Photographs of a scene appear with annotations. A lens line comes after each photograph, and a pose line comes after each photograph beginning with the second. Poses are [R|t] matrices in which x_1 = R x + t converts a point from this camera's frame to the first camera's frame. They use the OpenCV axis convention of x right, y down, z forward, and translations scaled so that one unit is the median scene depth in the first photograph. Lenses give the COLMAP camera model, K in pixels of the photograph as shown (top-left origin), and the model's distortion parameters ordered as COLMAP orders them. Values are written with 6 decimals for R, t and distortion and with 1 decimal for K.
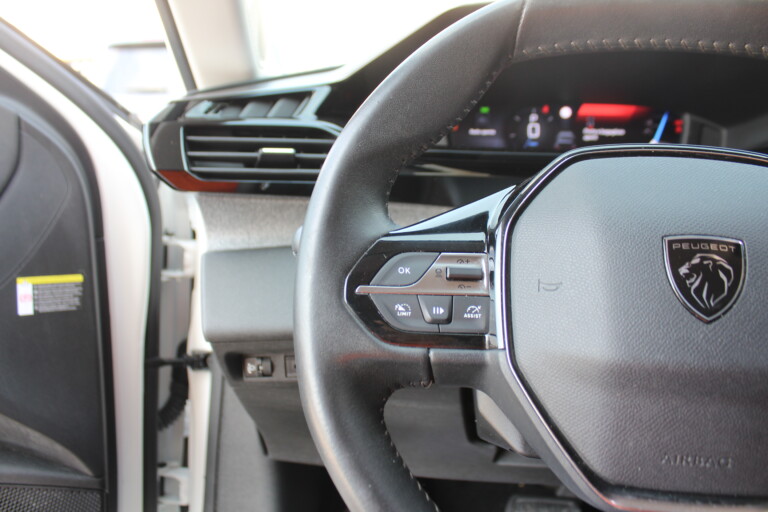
lens RADIAL K [[659.5, 0, 386.6], [0, 659.5, 256.0], [0, 0, 1]] dist [-0.165183, 0.145790]
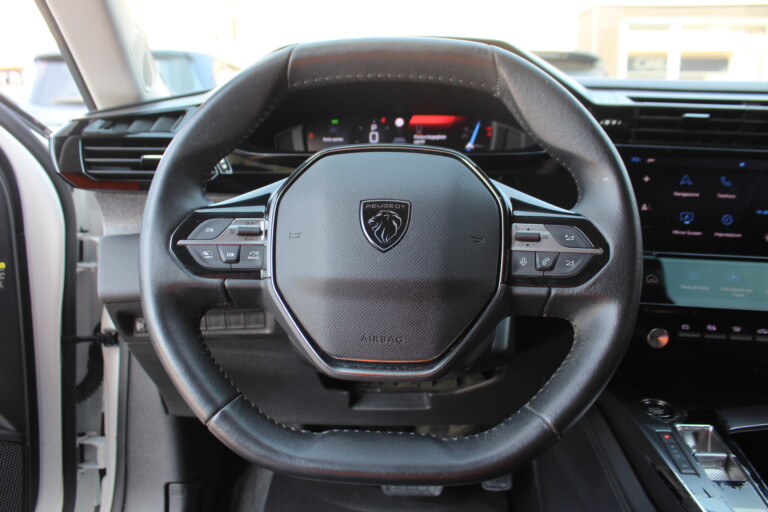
lens RADIAL K [[659.5, 0, 386.8], [0, 659.5, 250.1], [0, 0, 1]] dist [-0.165183, 0.145790]
pose [[0.995647, -0.024565, 0.089903, 0.134124], [0.026460, 0.999451, -0.019937, 0.049081], [-0.089364, 0.022229, 0.995751, -0.251048]]
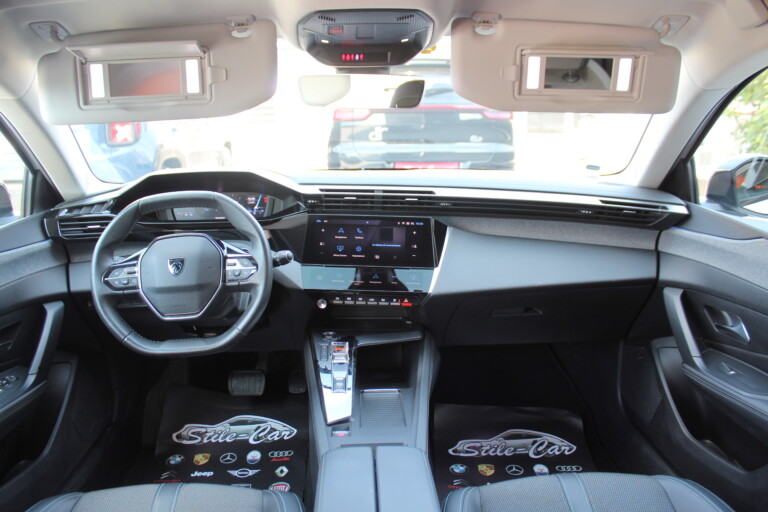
lens RADIAL K [[659.5, 0, 386.2], [0, 659.5, 256.0], [0, 0, 1]] dist [-0.165183, 0.145790]
pose [[0.984451, -0.053296, 0.167379, 0.472756], [0.047999, 0.998215, 0.035541, -0.054819], [-0.168974, -0.026955, 0.985252, -1.520016]]
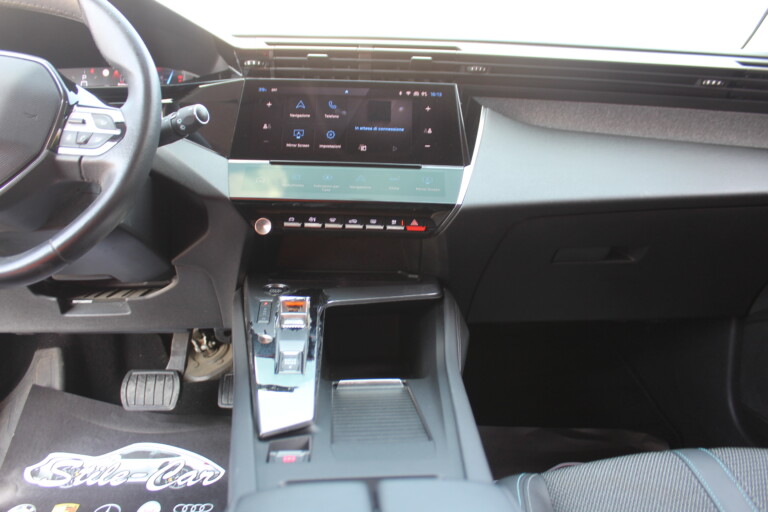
lens RADIAL K [[659.5, 0, 385.8], [0, 659.5, 256.2], [0, 0, 1]] dist [-0.165183, 0.145790]
pose [[0.975040, -0.033165, 0.219537, 0.573535], [0.041796, 0.998521, -0.034782, 0.278246], [-0.218059, 0.043090, 0.974984, -0.553358]]
